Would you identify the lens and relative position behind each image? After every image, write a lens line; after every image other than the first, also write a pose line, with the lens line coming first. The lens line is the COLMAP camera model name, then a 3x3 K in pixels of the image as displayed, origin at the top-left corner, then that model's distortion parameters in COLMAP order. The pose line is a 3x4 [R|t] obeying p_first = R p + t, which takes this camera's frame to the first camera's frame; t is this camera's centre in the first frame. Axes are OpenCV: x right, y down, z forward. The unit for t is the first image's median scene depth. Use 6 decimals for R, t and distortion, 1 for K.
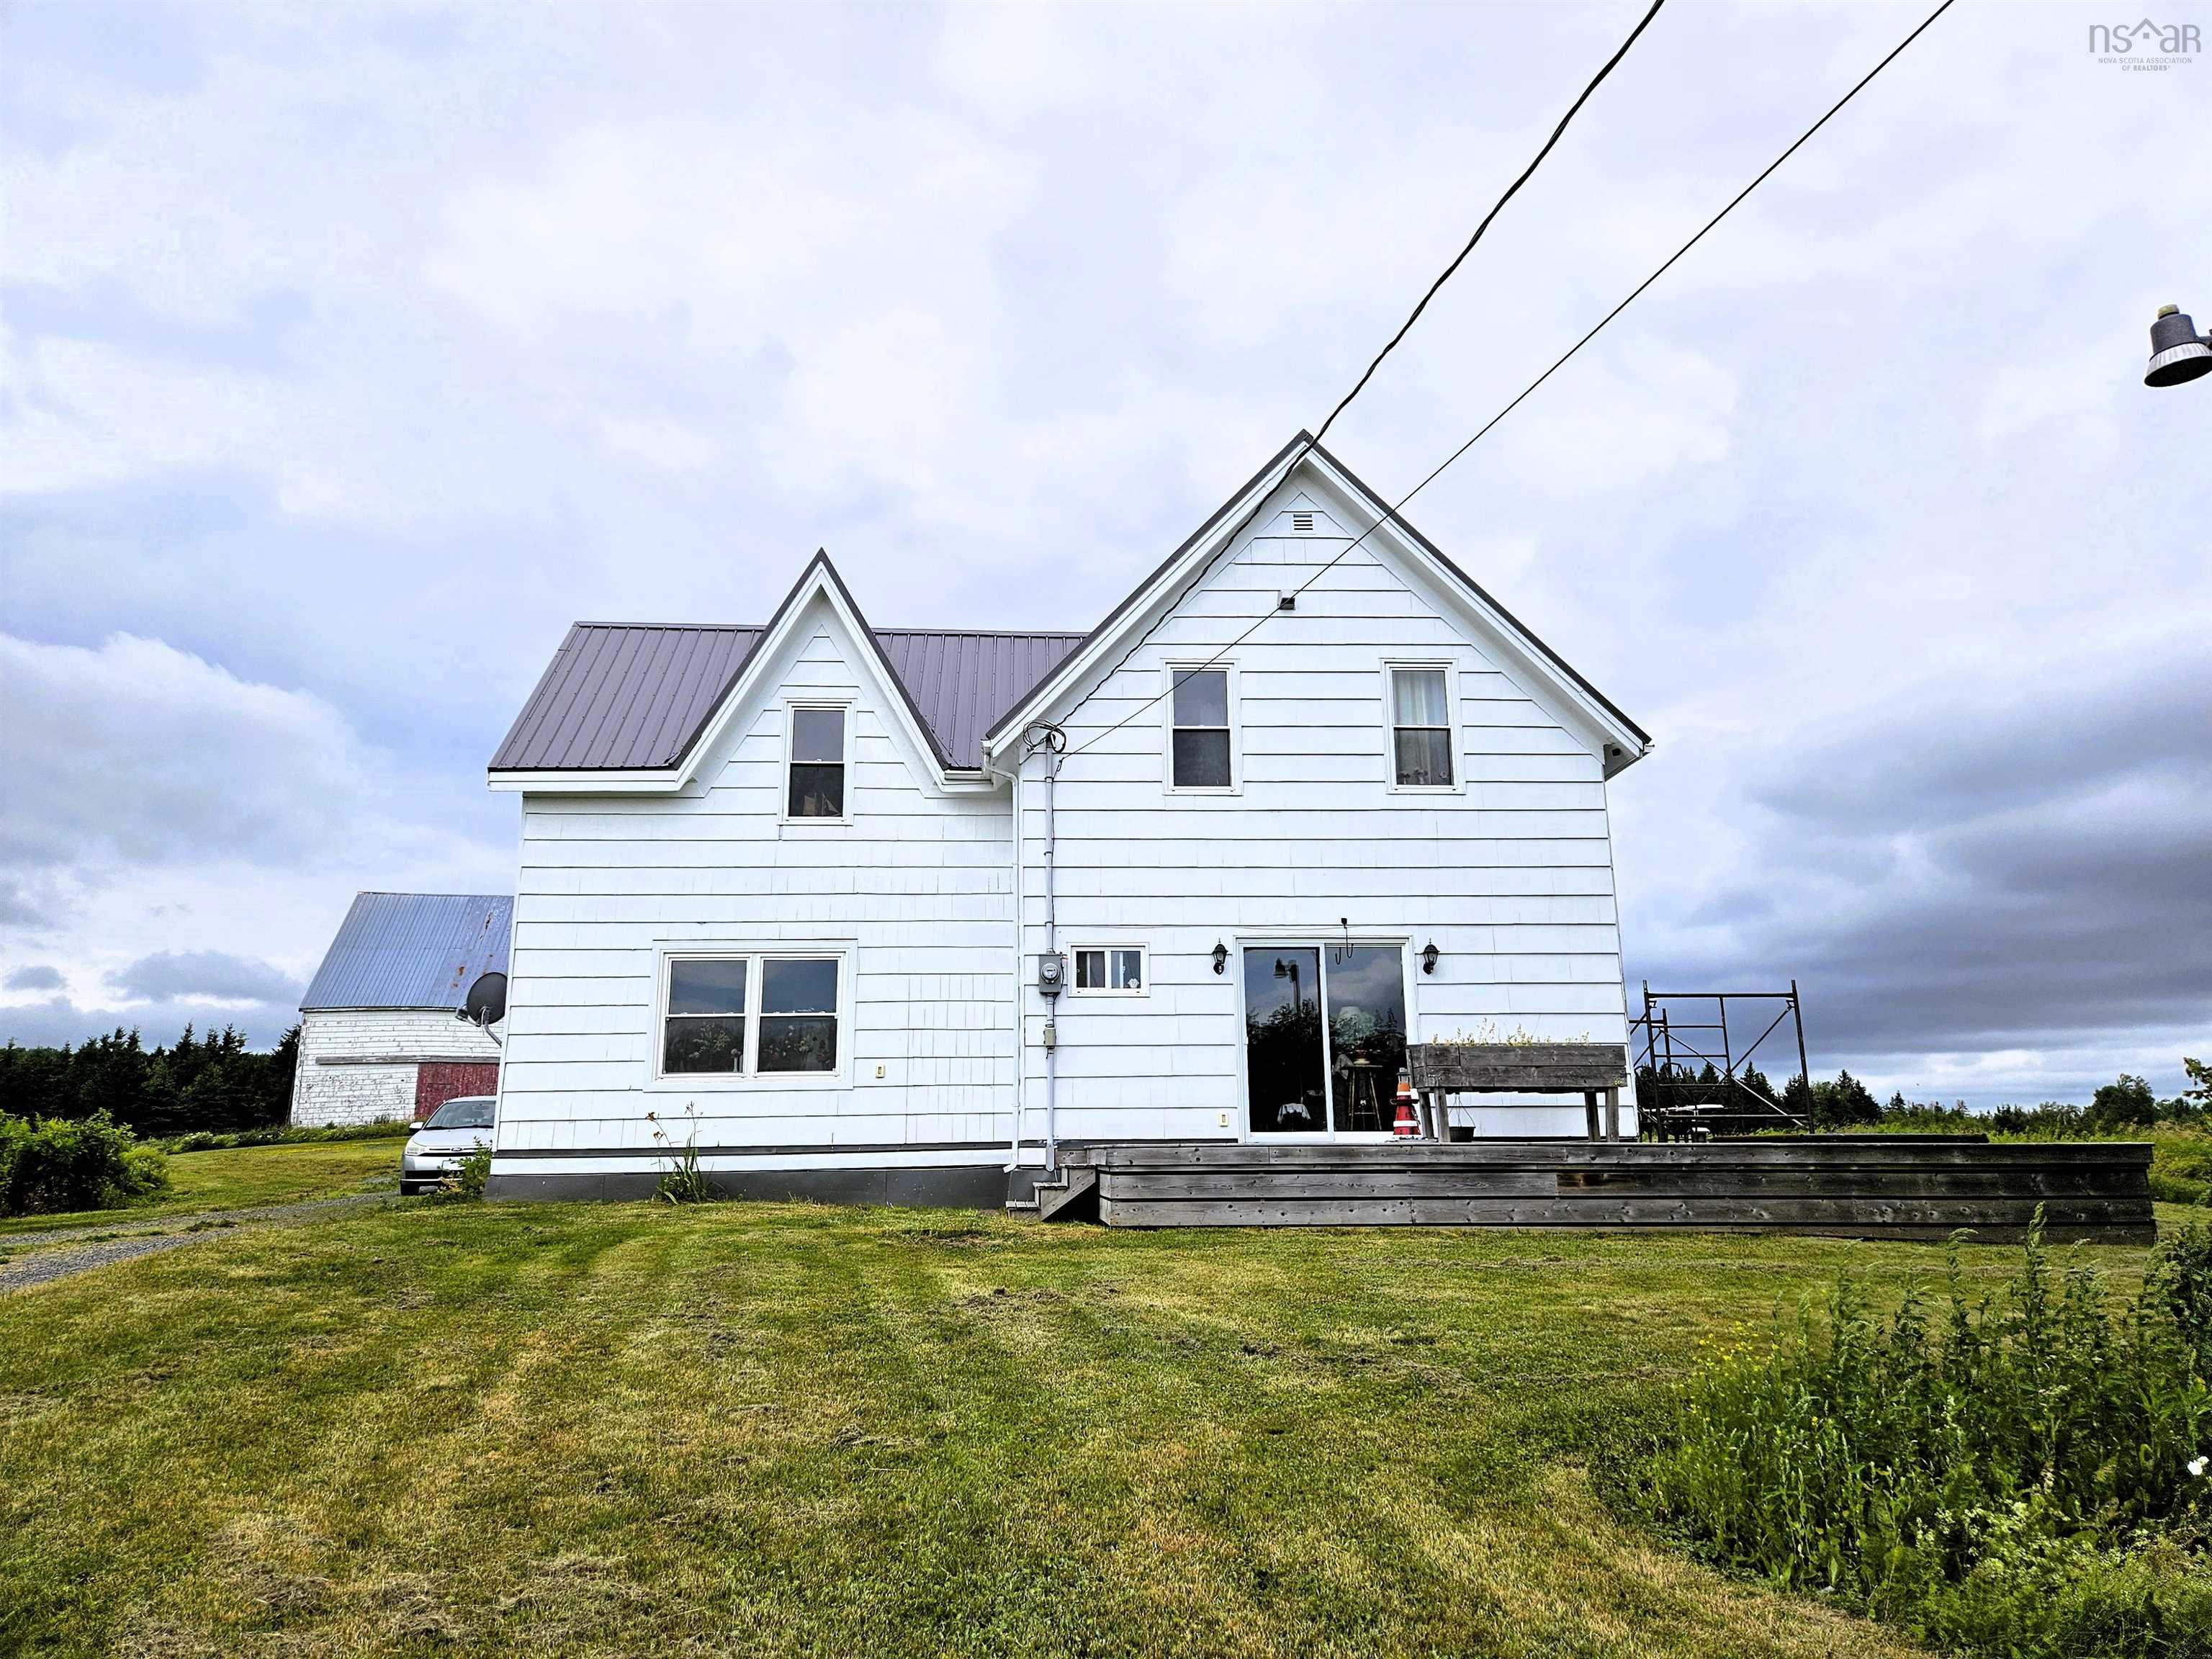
lens RADIAL K [[1455.4, 0, 1106.0], [0, 1455.4, 829.5], [0, 0, 1]] dist [0.059423, -0.000711]
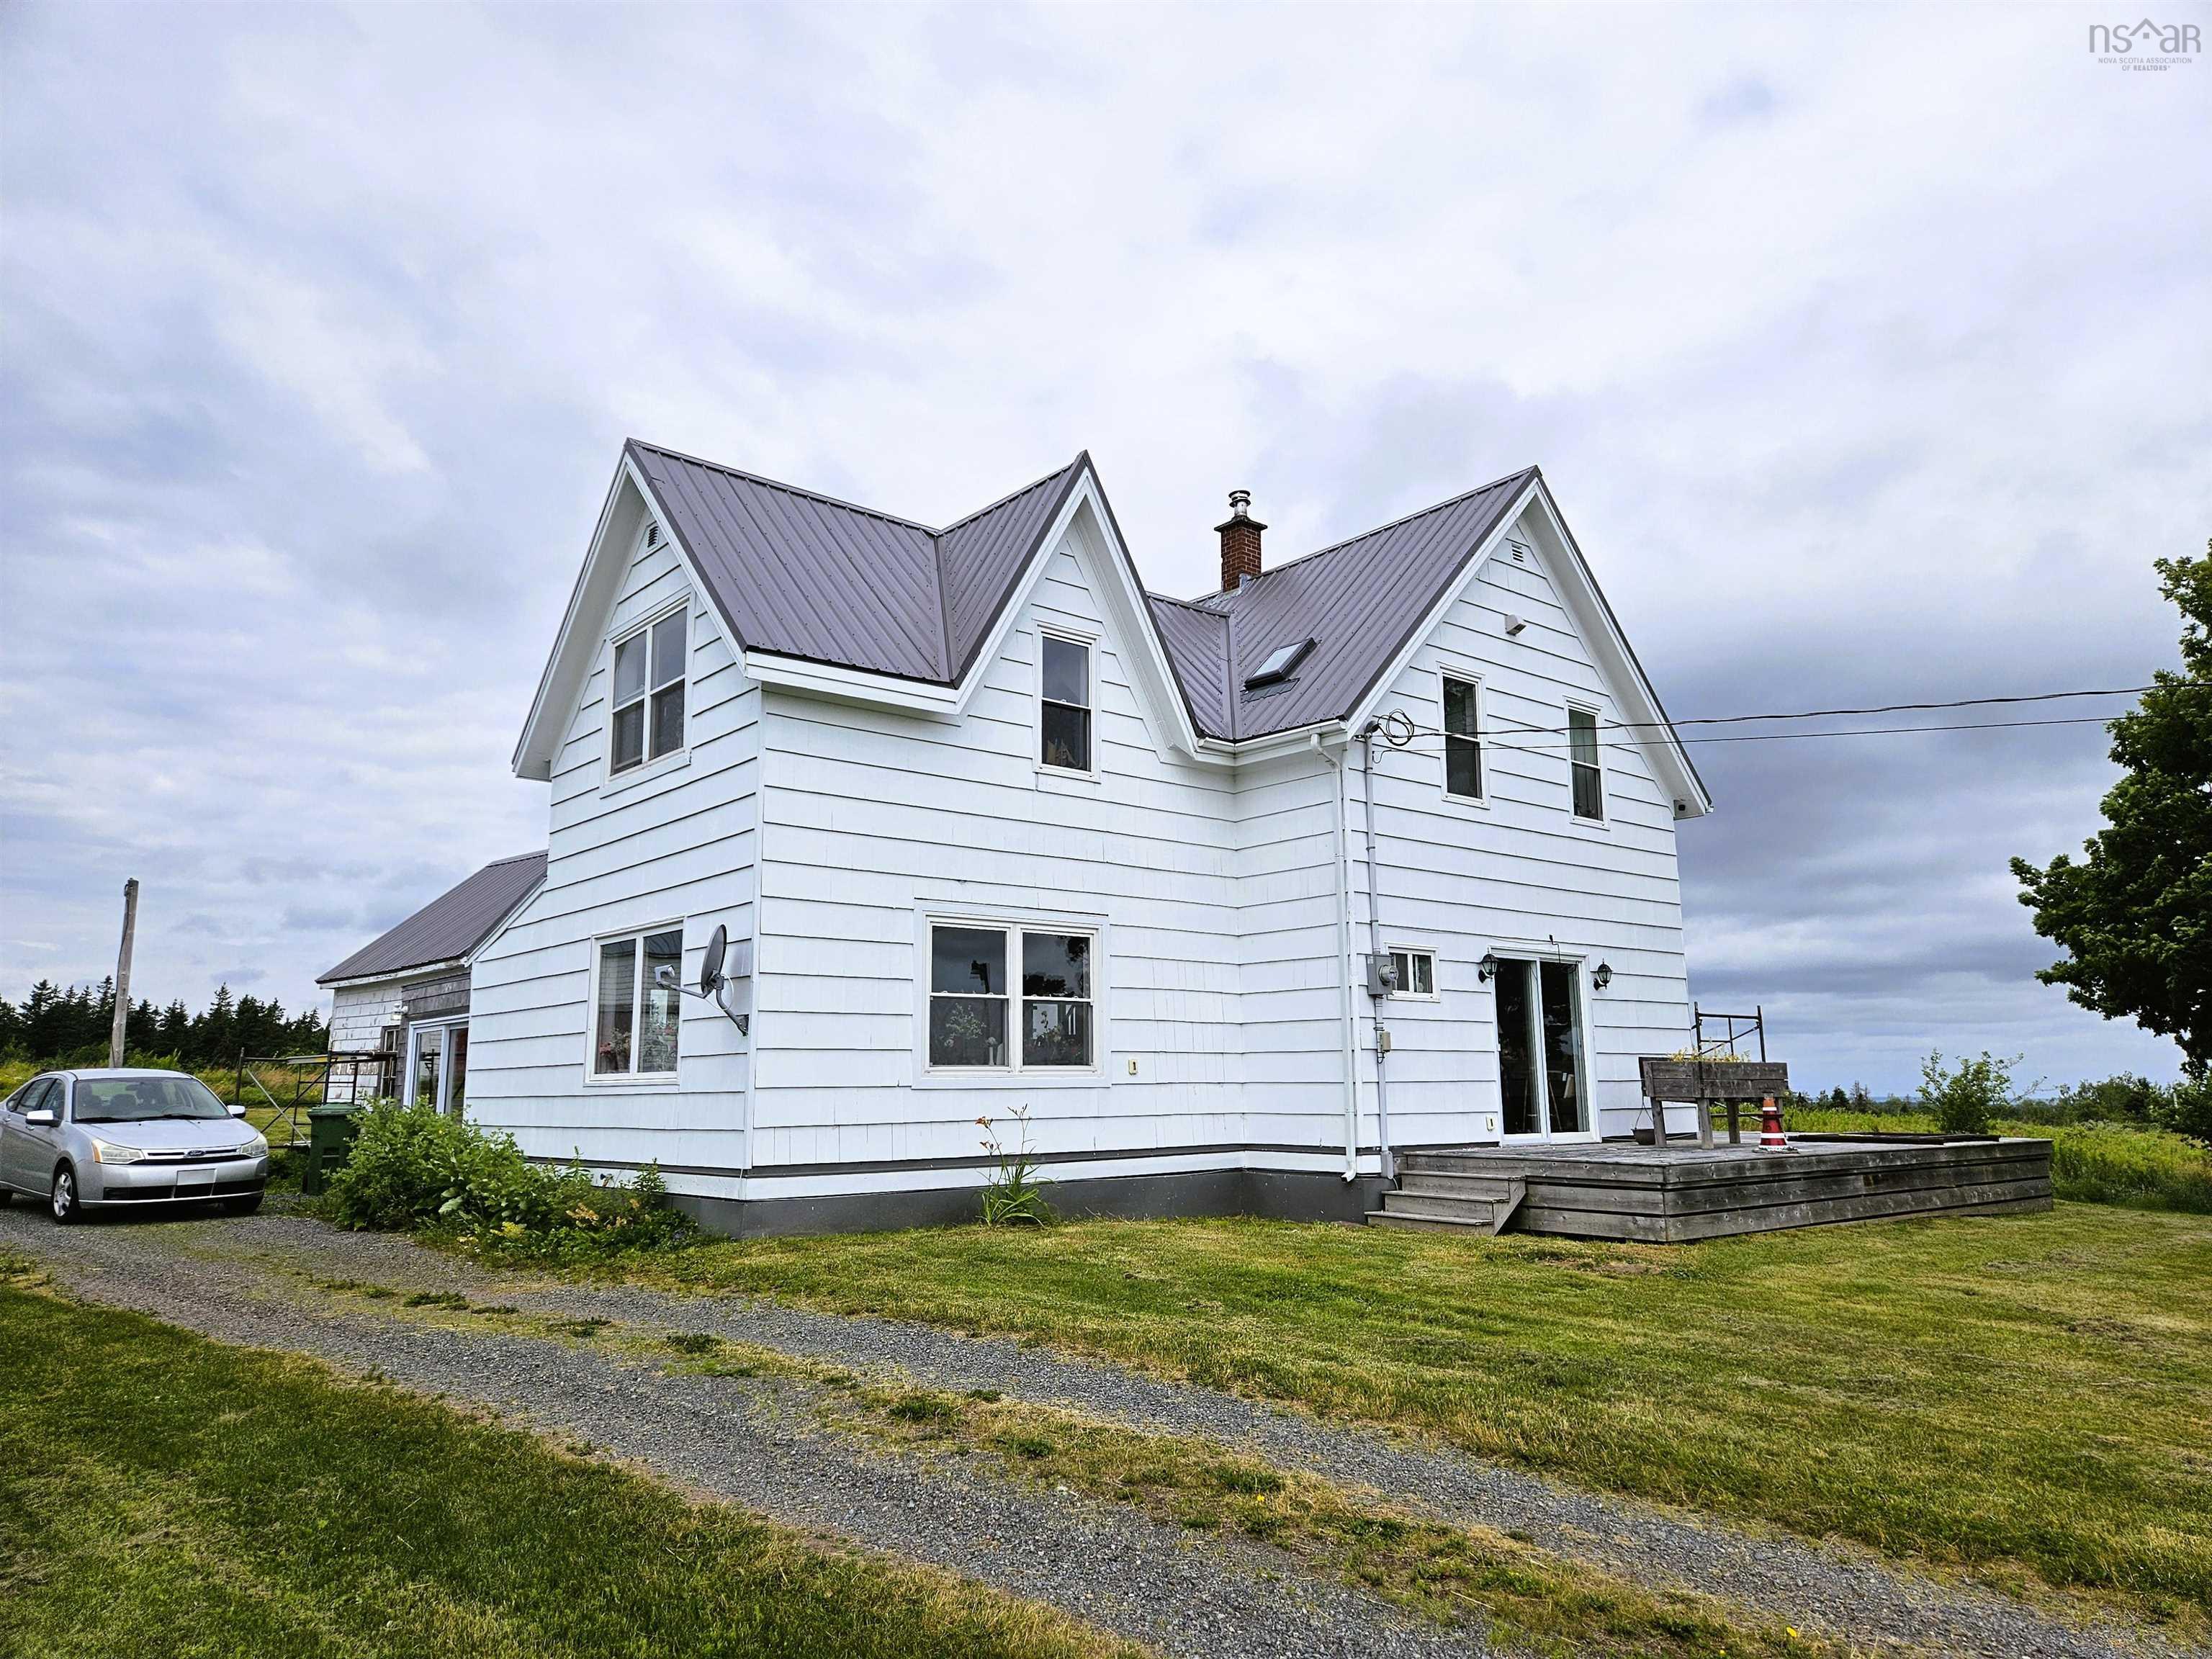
lens RADIAL K [[1483.0, 0, 1106.0], [0, 1483.0, 829.5], [0, 0, 1]] dist [0.058792, -0.000075]
pose [[0.794974, 0.105256, 0.597443, -0.724120], [-0.131562, 0.991308, 0.000414, 0.024734], [-0.592206, -0.078930, 0.801912, 0.299704]]
